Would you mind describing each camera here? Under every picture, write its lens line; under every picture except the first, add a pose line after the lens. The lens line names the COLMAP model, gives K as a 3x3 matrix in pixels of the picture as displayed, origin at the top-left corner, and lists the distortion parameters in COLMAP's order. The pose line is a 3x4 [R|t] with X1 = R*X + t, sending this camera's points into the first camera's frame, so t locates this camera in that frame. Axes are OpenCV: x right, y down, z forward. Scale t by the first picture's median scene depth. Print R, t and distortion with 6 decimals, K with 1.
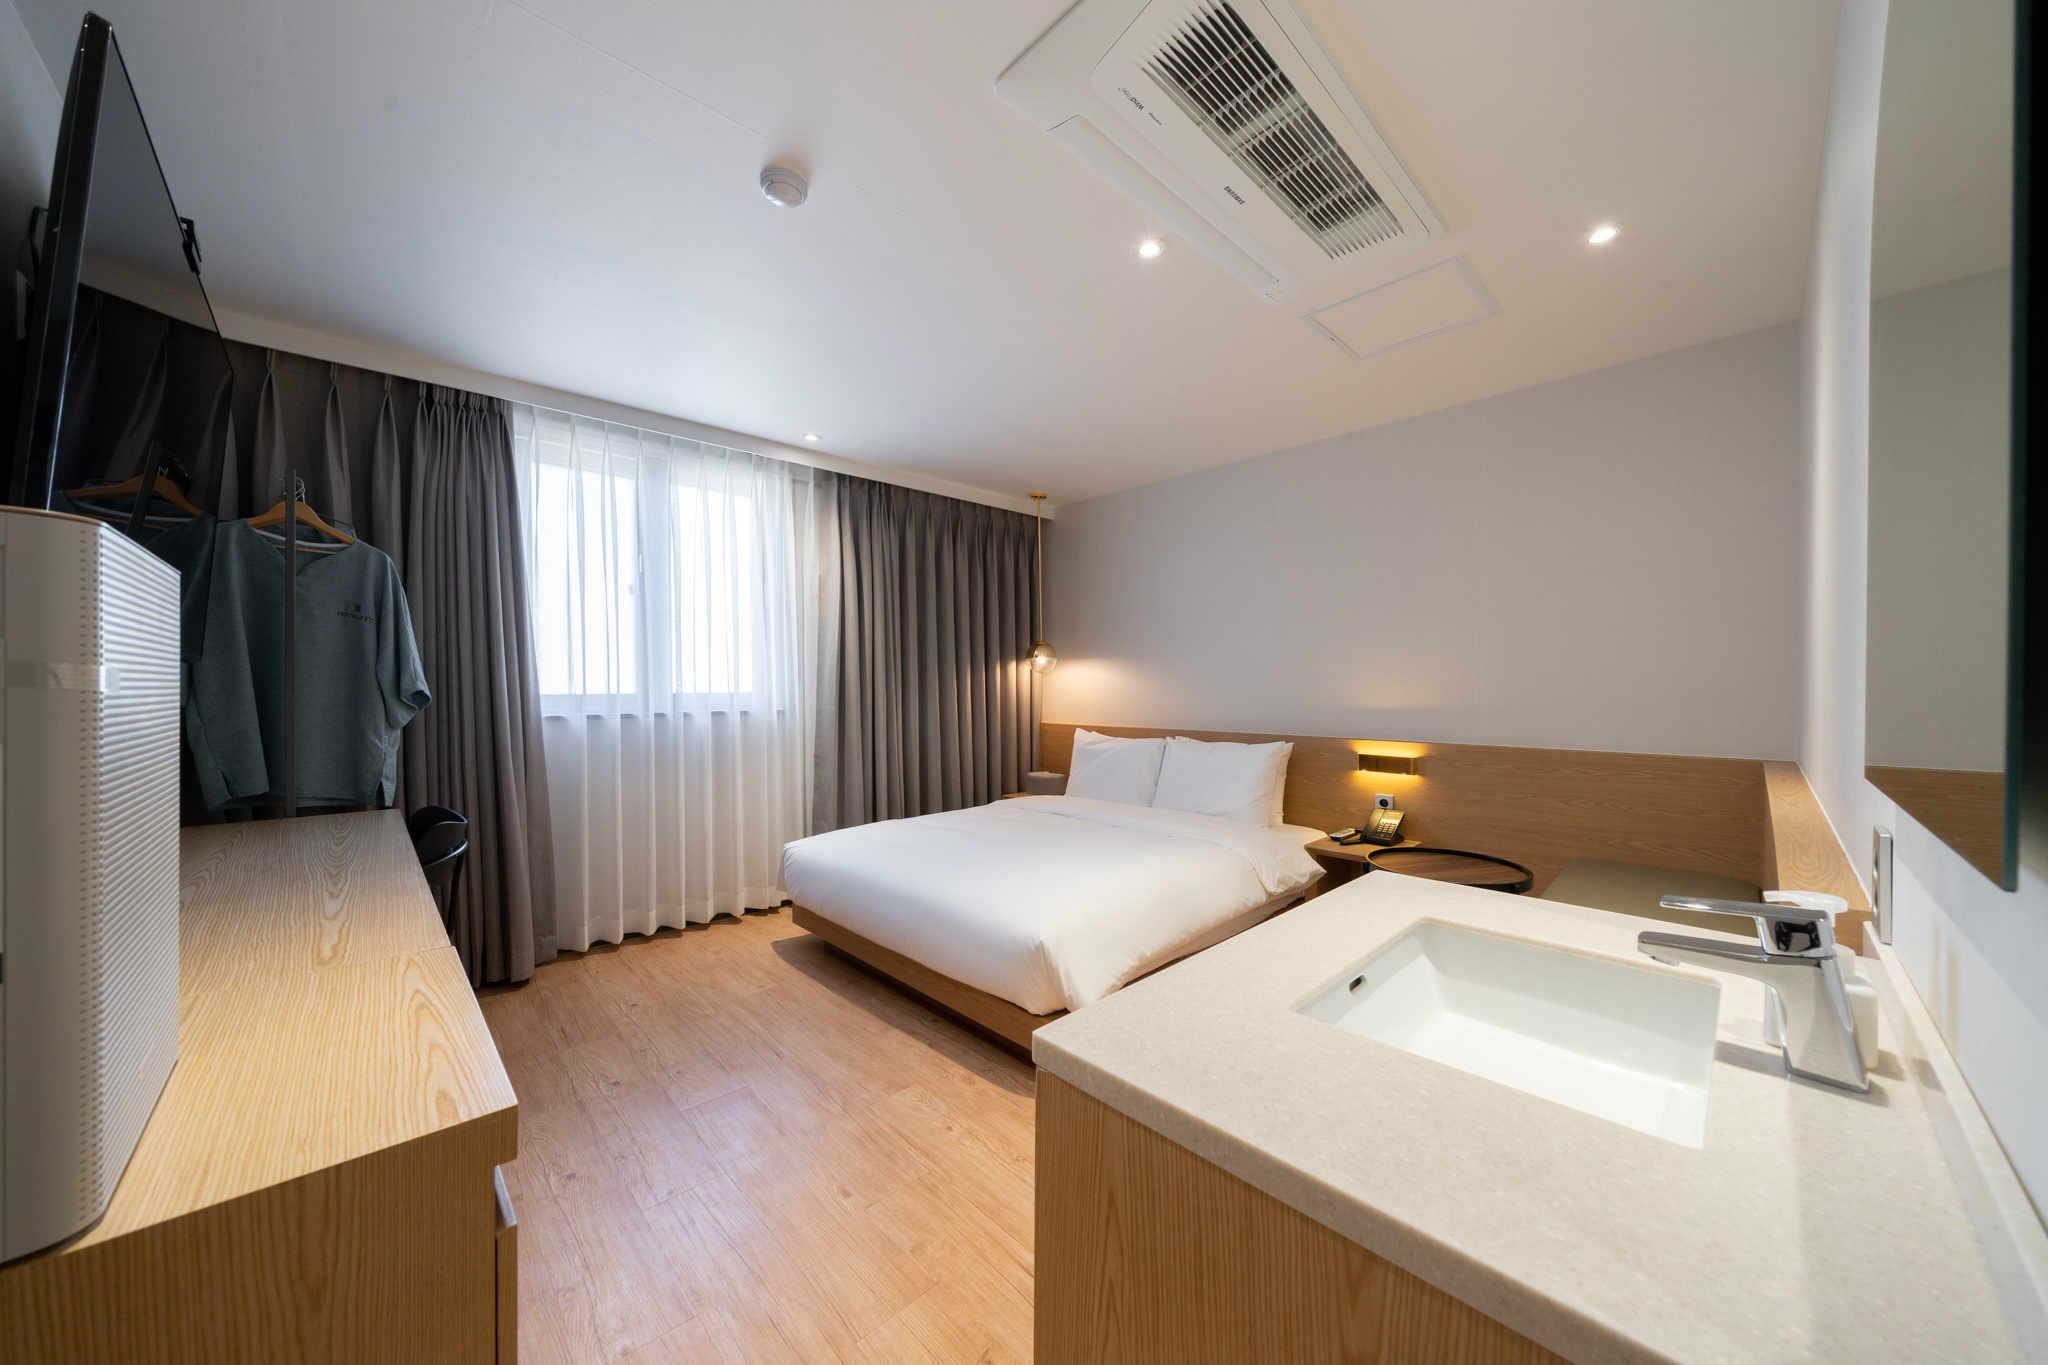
lens RADIAL K [[696.8, 0, 1022.7], [0, 696.8, 696.2], [0, 0, 1]] dist [-0.000114, 0.000174]
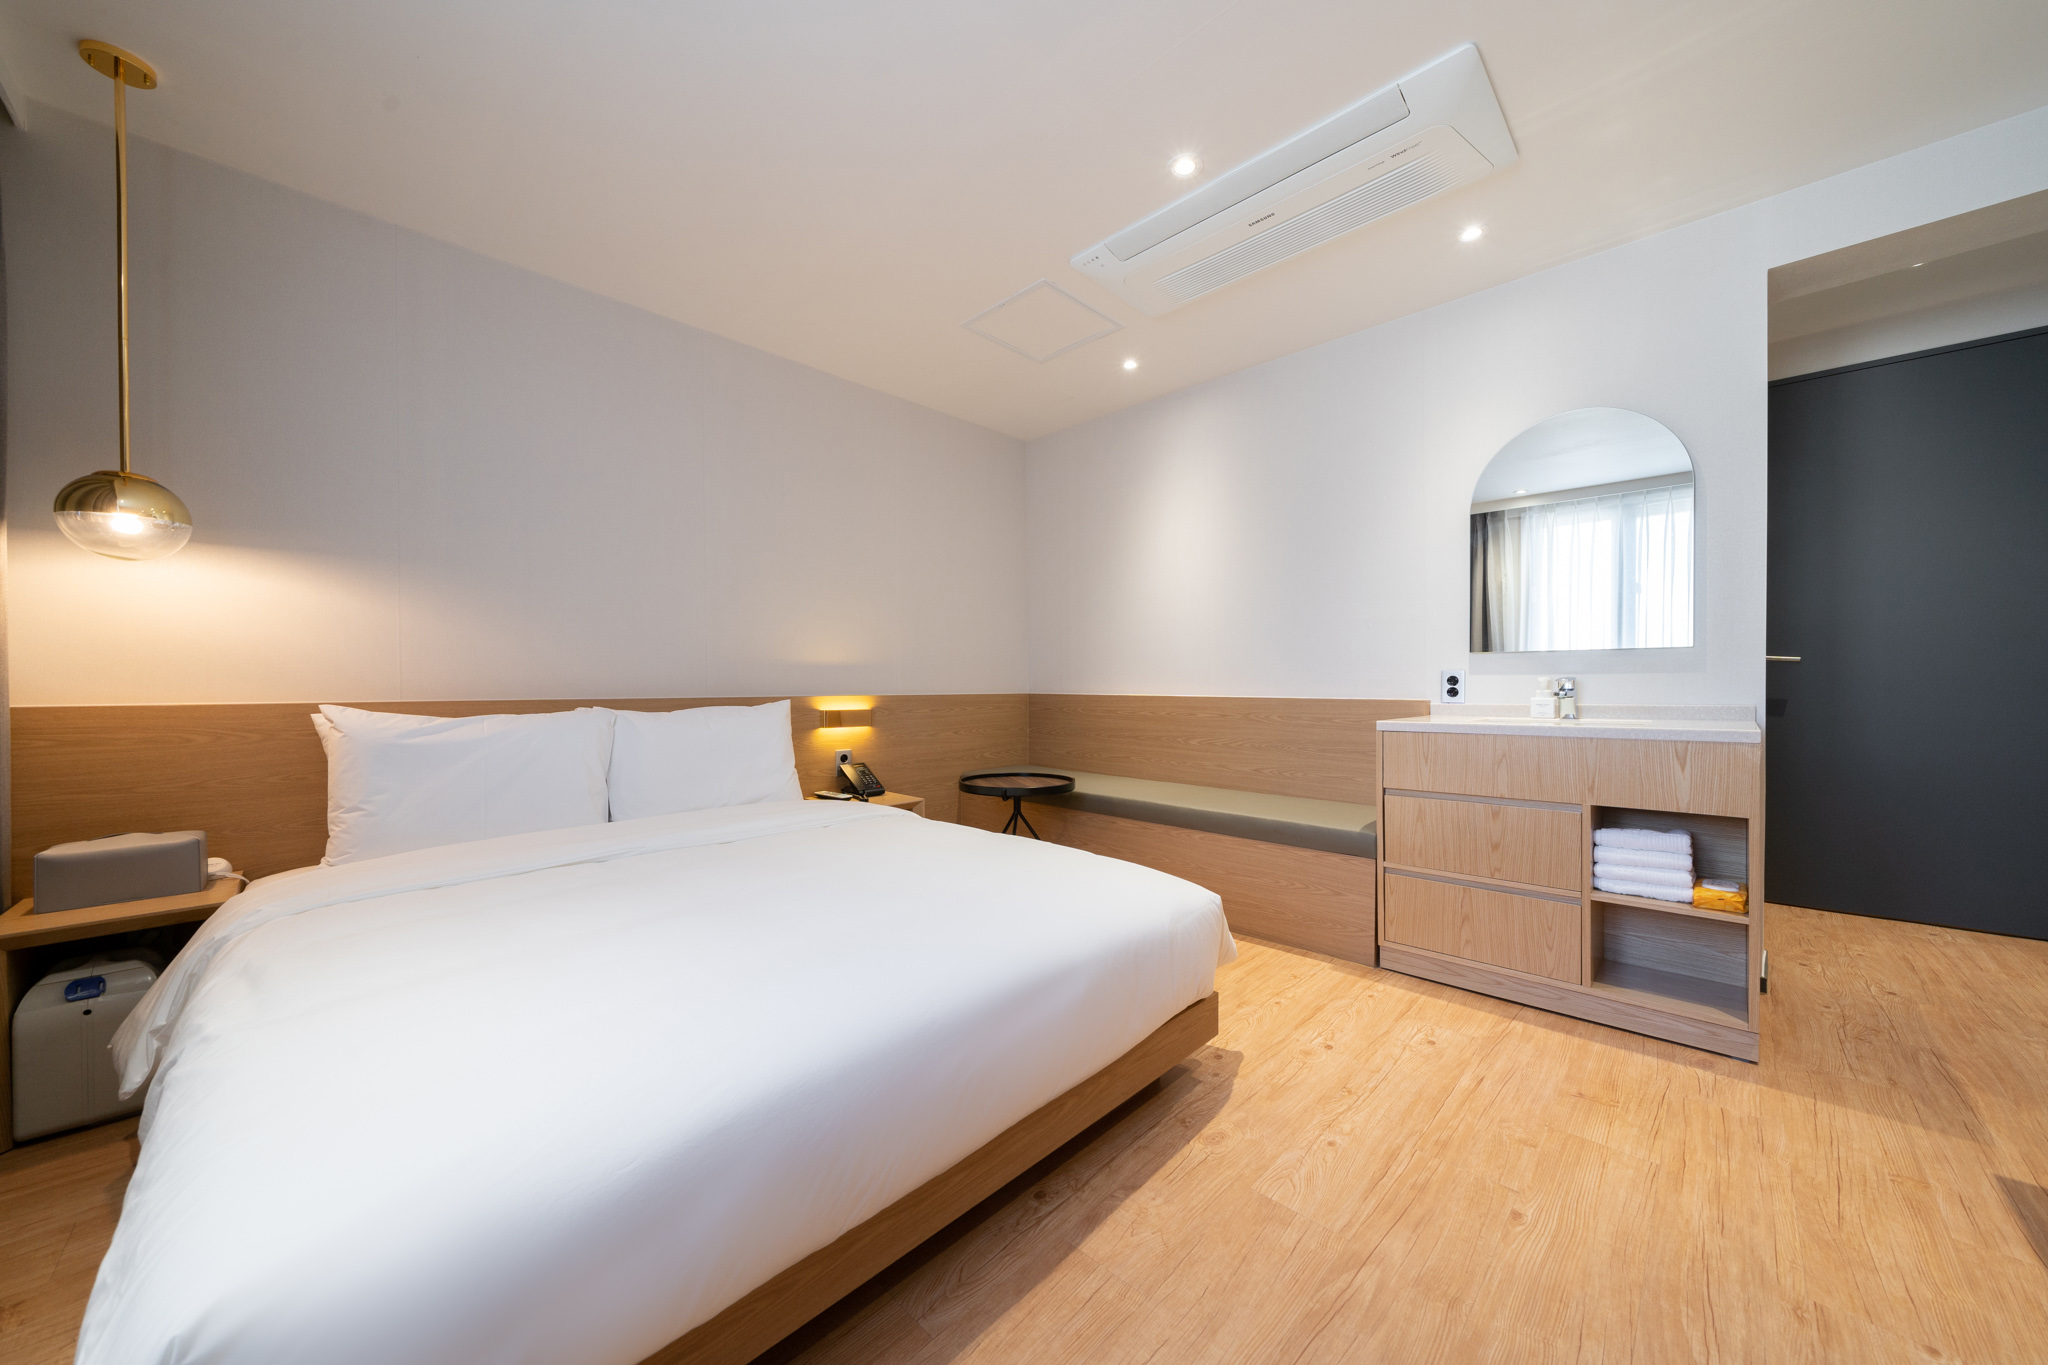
lens RADIAL K [[712.2, 0, 1017.3], [0, 712.2, 702.6], [0, 0, 1]] dist [0.001745, 0.000145]
pose [[-0.030392, -0.025988, 0.999200, -0.509018], [0.013353, 0.999562, 0.026403, 0.050526], [-0.999449, 0.014145, -0.030032, 0.781230]]
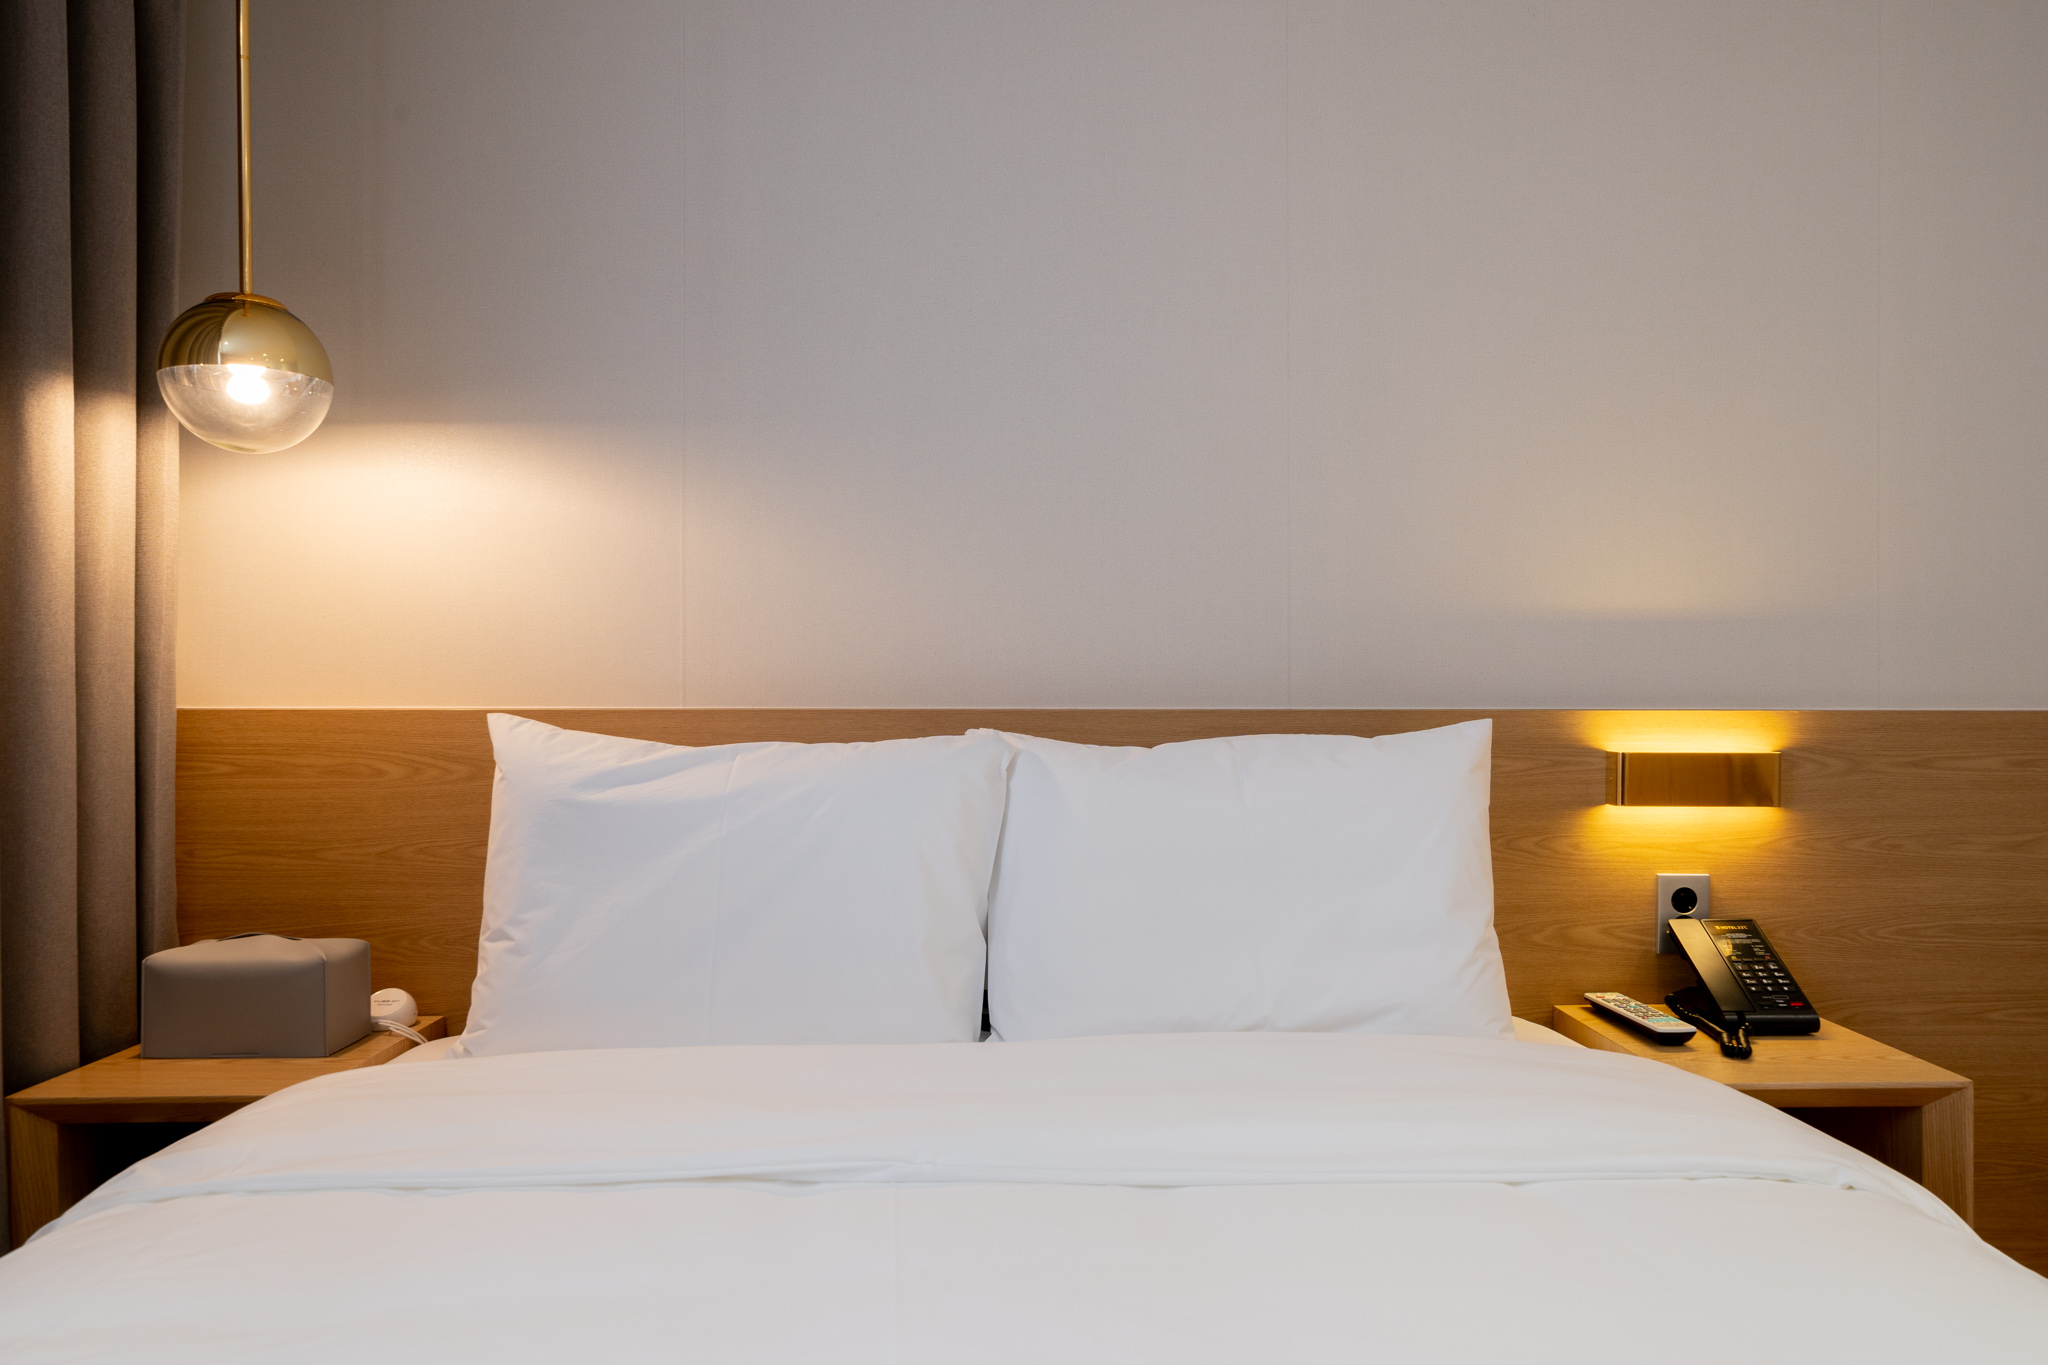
lens RADIAL K [[1382.2, 0, 1024.0], [0, 1382.2, 682.5], [0, 0, 1]] dist [0.018982, 0.000896]
pose [[0.661424, 0.001025, 0.750011, -0.182921], [0.007635, 0.999938, -0.008100, 0.053994], [-0.749973, 0.011084, 0.661376, 0.798296]]
